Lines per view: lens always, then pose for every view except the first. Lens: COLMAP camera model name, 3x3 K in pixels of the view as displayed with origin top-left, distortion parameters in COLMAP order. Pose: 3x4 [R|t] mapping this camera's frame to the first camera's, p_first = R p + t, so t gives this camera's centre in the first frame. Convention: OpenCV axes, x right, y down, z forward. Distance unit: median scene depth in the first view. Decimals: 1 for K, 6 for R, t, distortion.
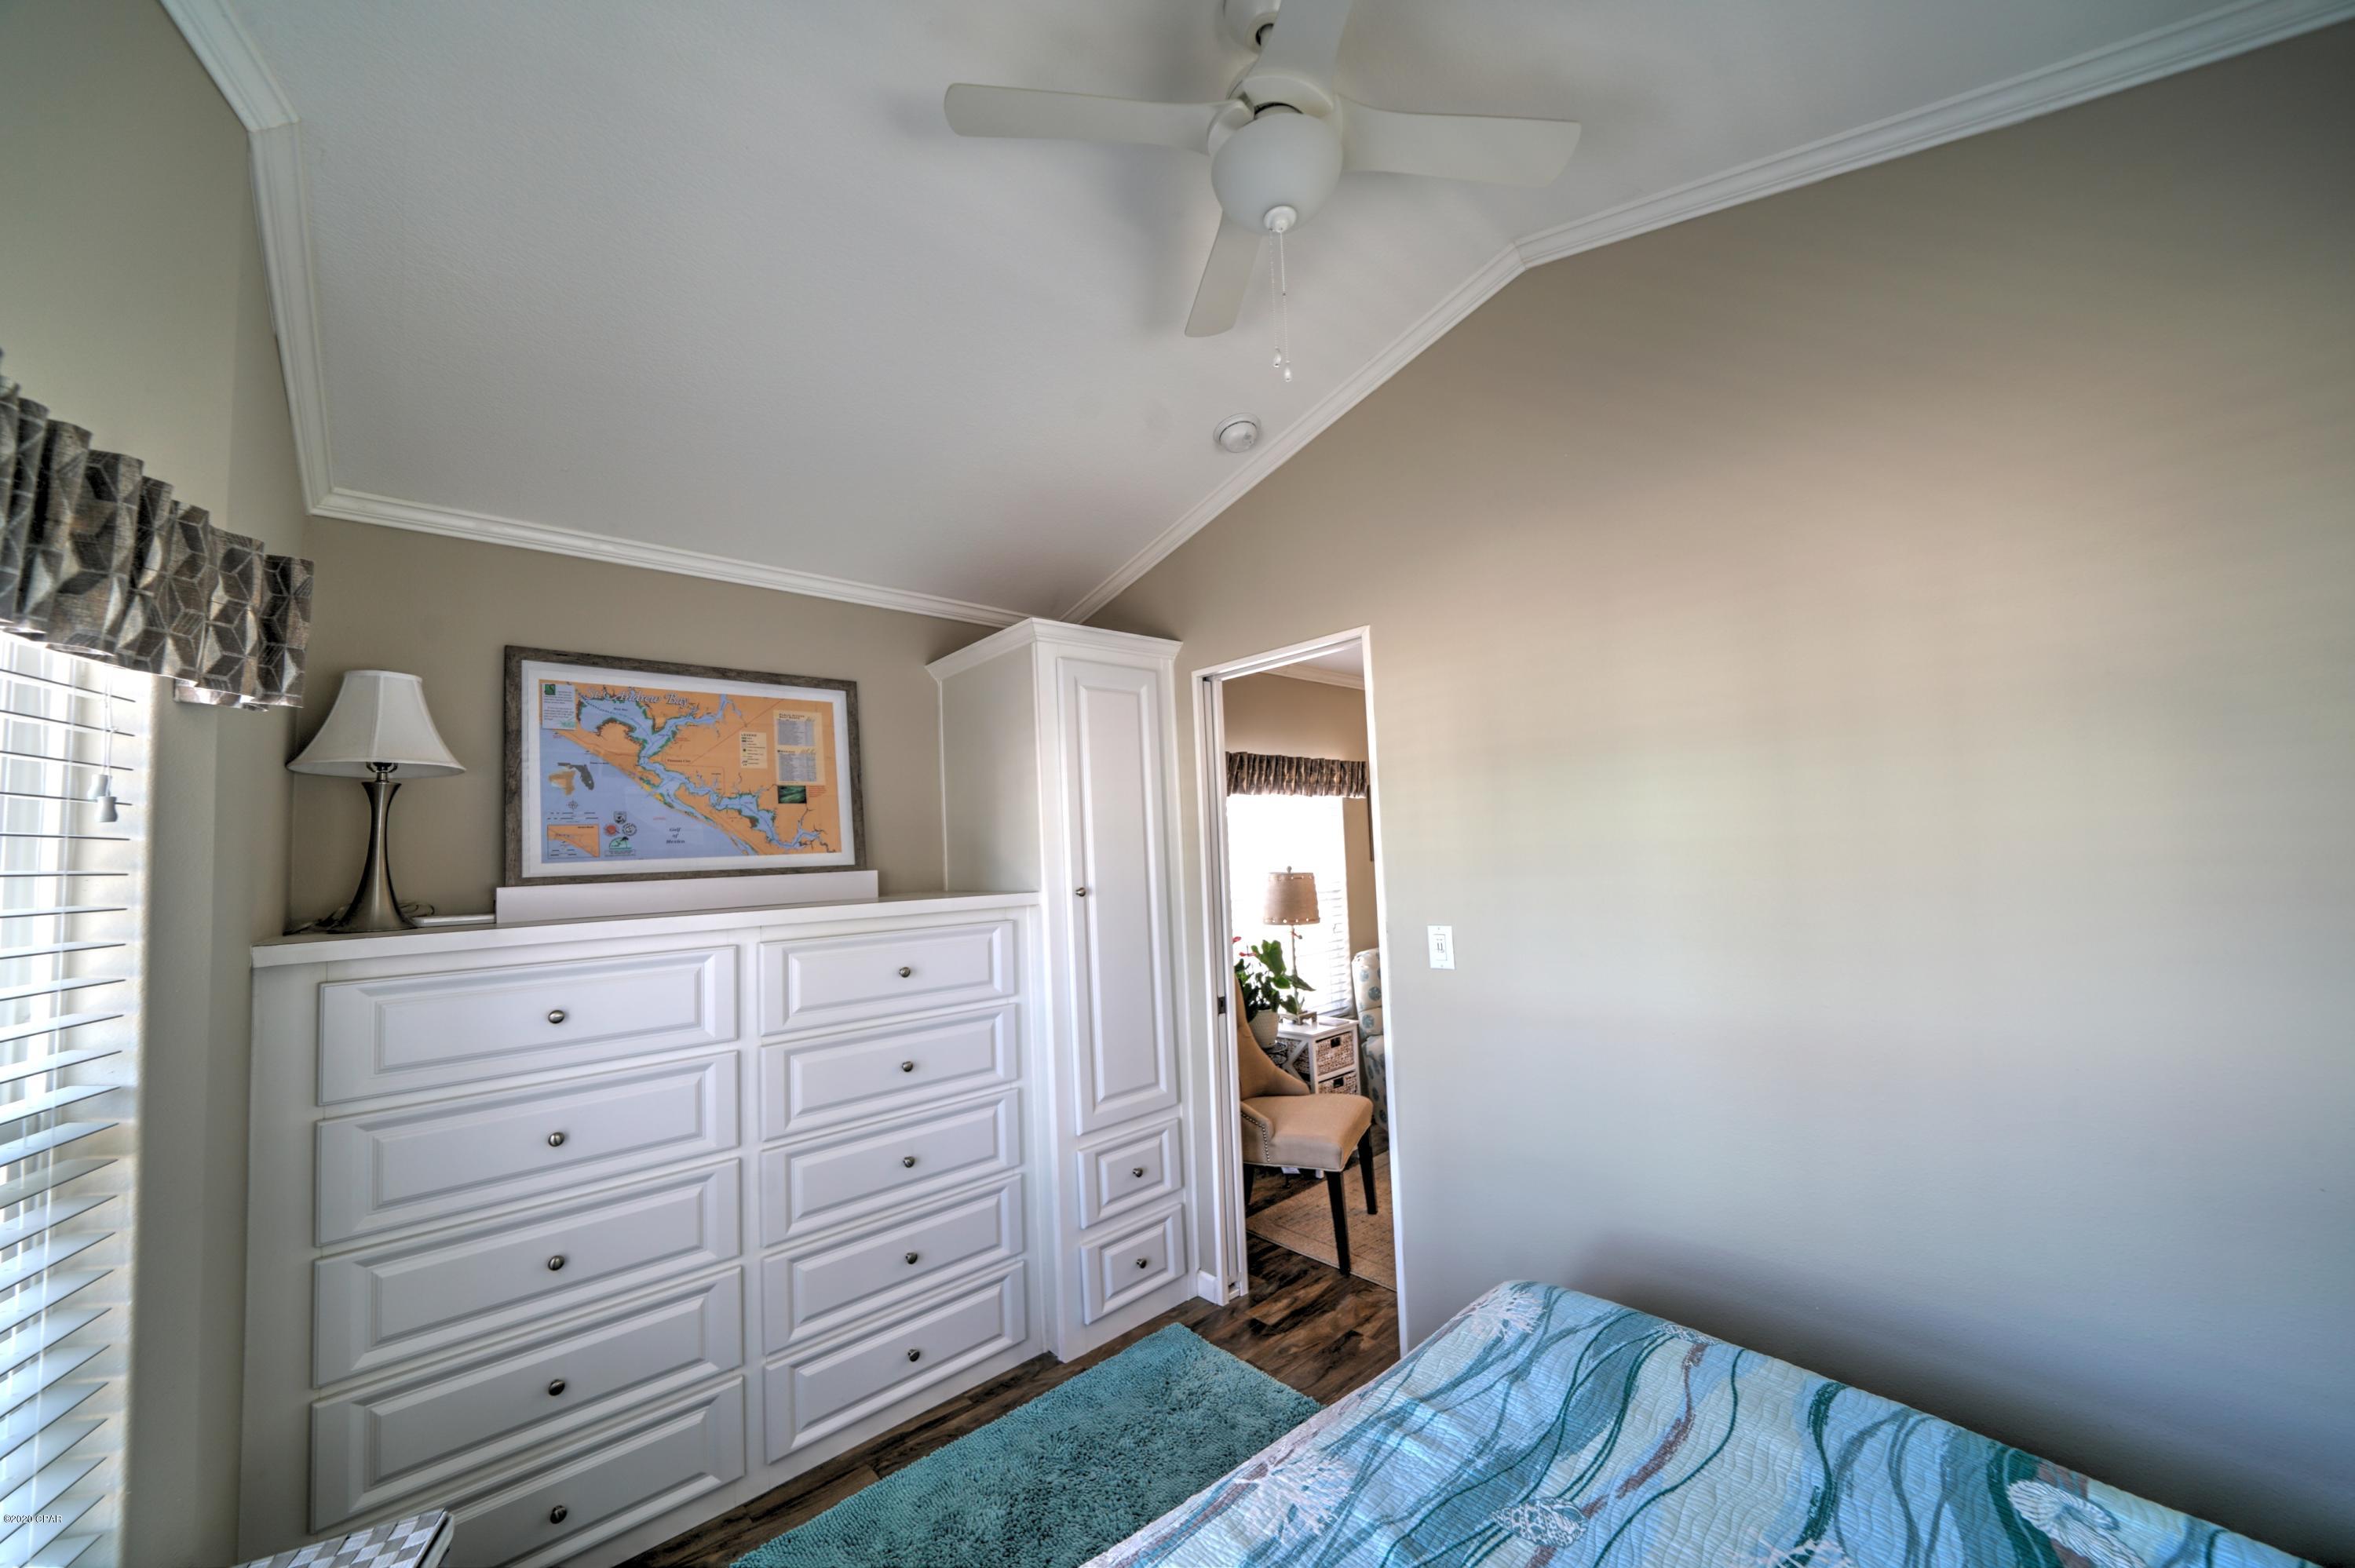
lens RADIAL K [[841.3, 0, 1153.2], [0, 841.3, 794.1], [0, 0, 1]] dist [-0.021250, 0.002938]
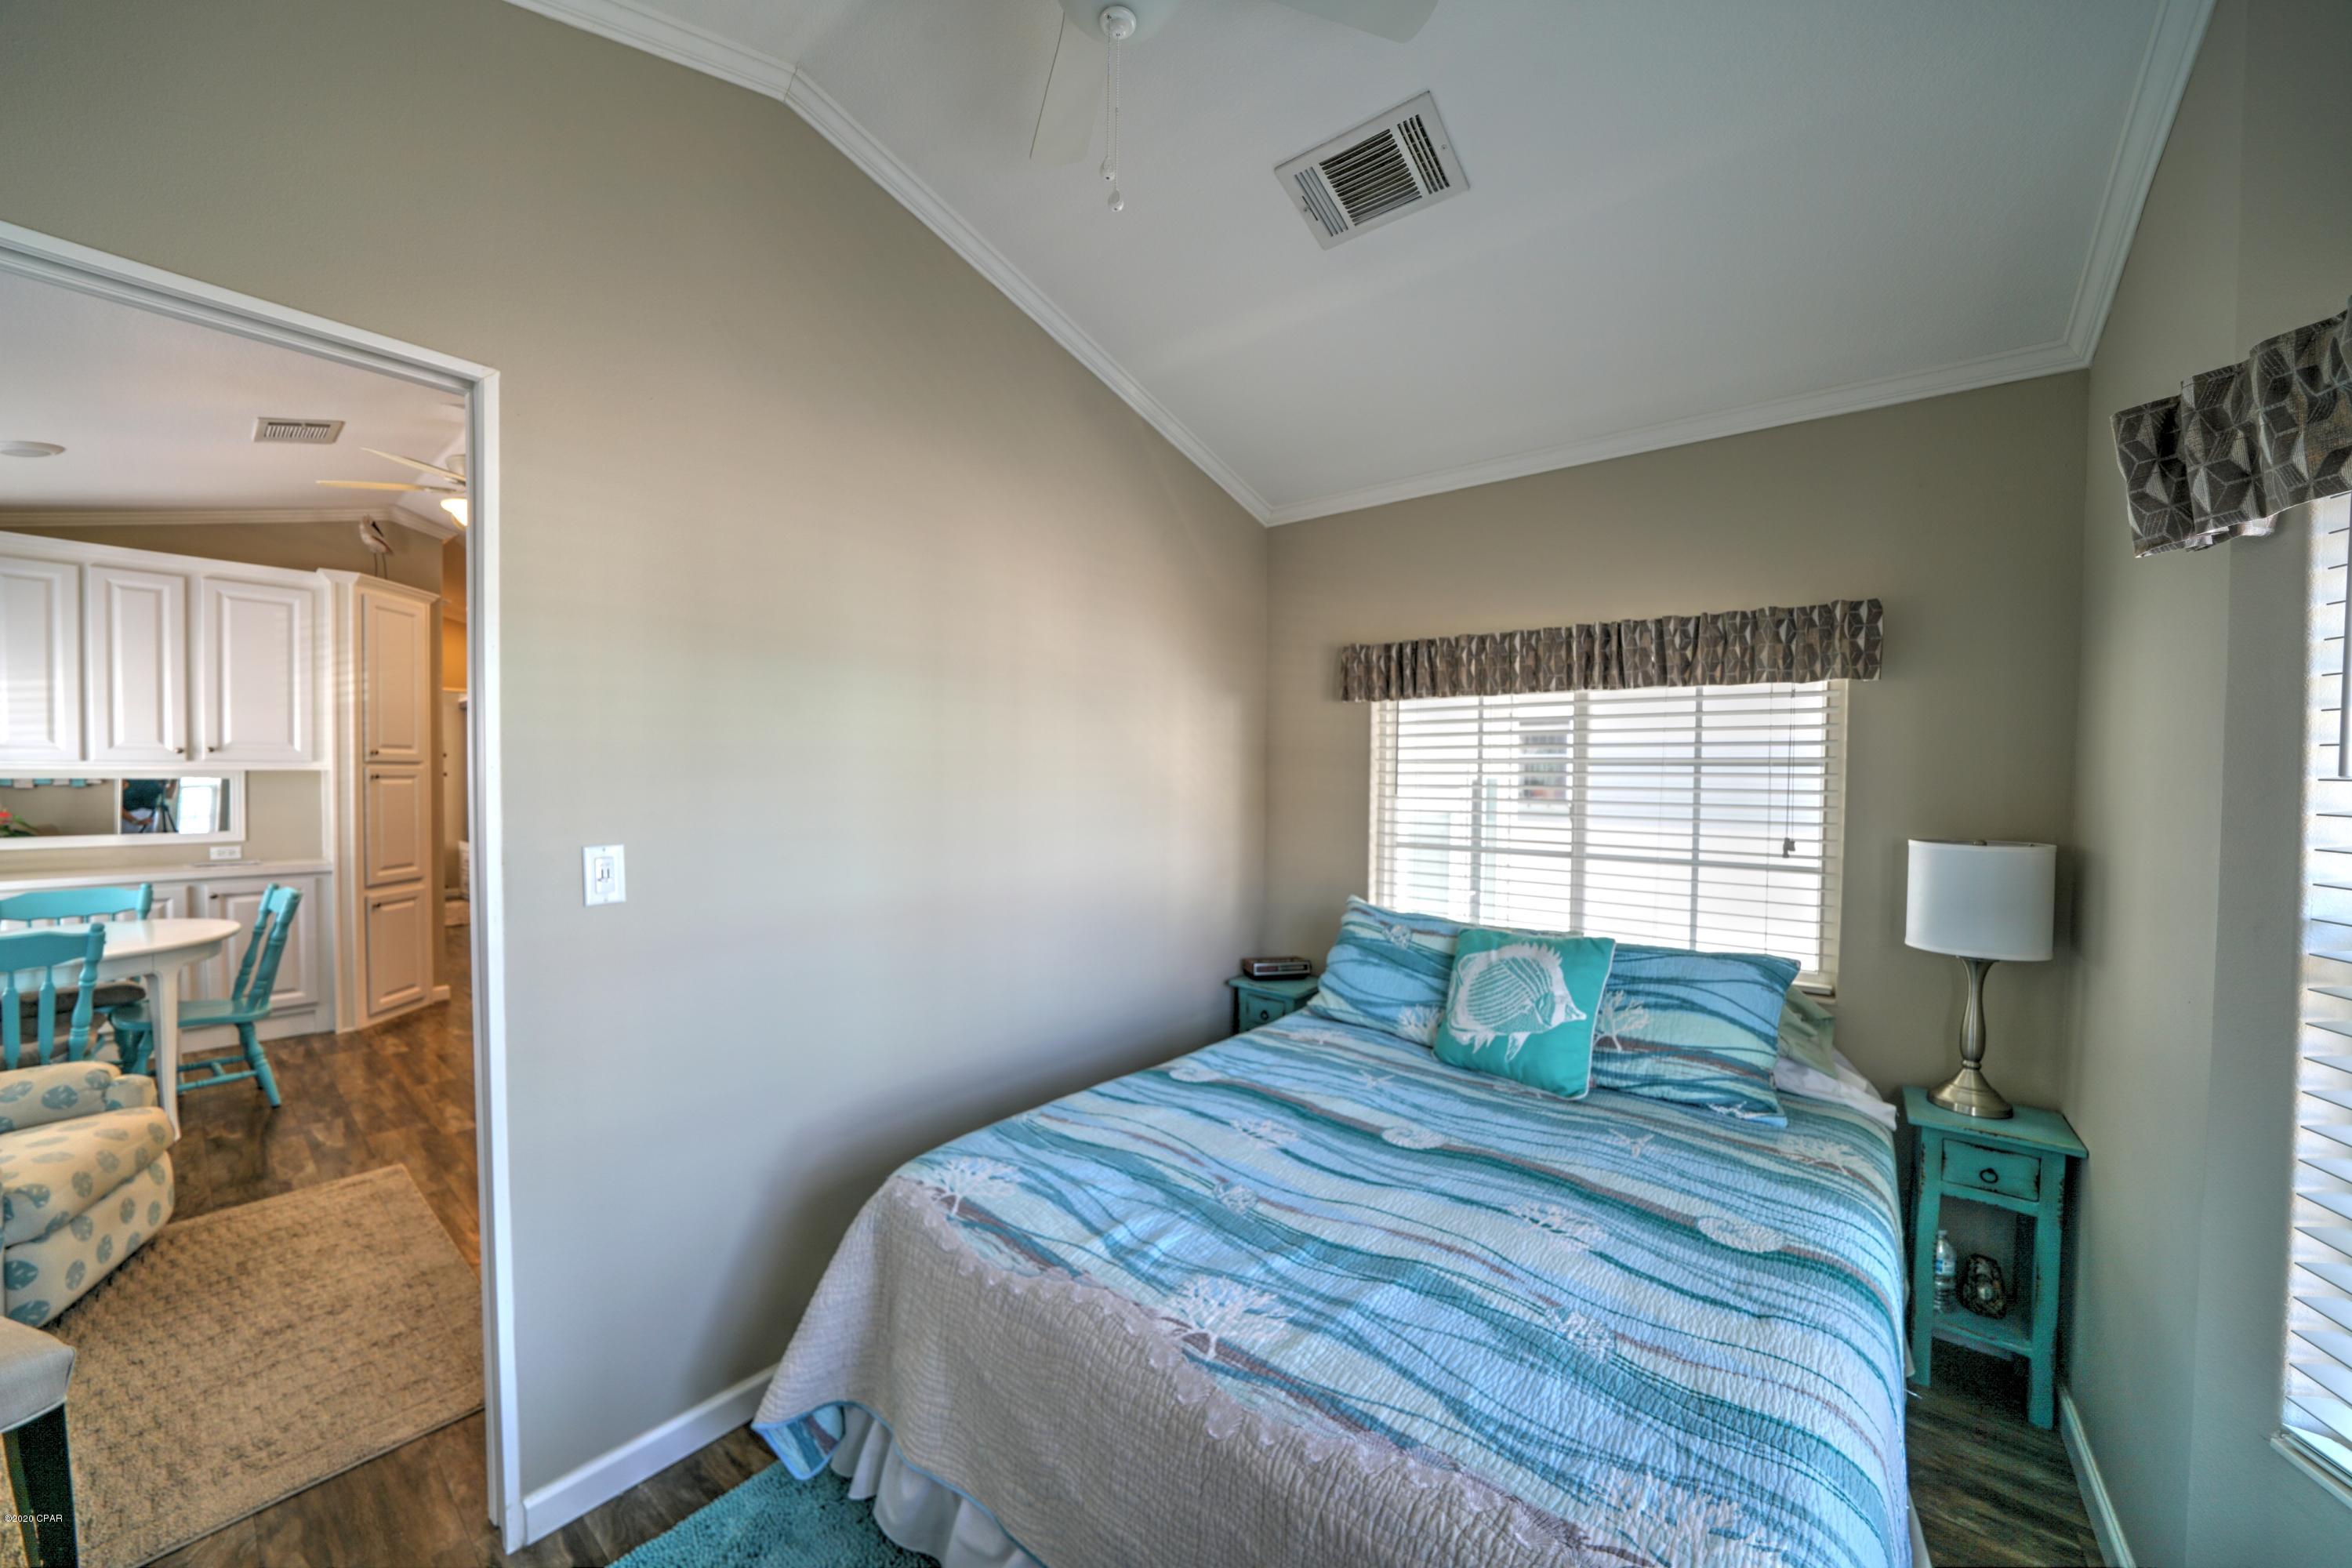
lens RADIAL K [[838.6, 0, 1149.1], [0, 838.6, 793.9], [0, 0, 1]] dist [-0.020992, 0.002271]
pose [[-0.149876, 0.013311, 0.988615, -0.845795], [-0.074190, 0.996939, -0.024670, 0.180603], [-0.985917, -0.077043, -0.148429, 1.225339]]
